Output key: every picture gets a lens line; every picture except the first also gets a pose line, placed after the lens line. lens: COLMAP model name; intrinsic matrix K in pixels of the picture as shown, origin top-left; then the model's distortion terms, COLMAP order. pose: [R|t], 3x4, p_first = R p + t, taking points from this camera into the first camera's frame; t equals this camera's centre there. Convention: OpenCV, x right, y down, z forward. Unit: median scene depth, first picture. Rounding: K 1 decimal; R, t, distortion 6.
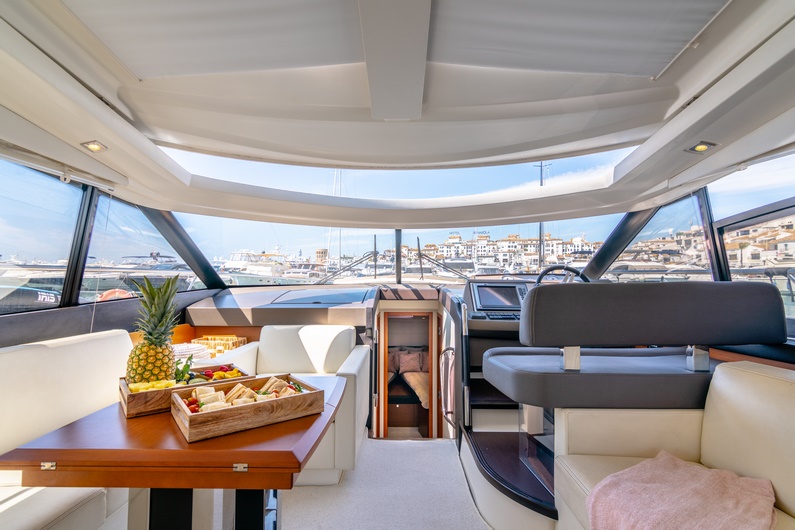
lens RADIAL K [[362.7, 0, 397.5], [0, 362.7, 265.0], [0, 0, 1]] dist [0.018000, 0.000028]
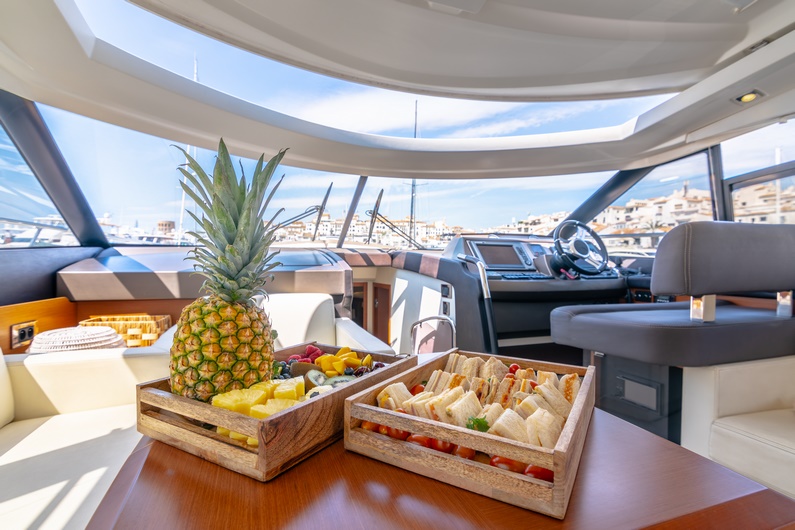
lens RADIAL K [[374.8, 0, 397.5], [0, 374.8, 265.0], [0, 0, 1]] dist [-0.001033, 0.000464]
pose [[0.940470, -0.000980, 0.339875, -0.308987], [-0.019538, 0.998186, 0.056941, 0.070700], [-0.339314, -0.060192, 0.938745, 0.254713]]
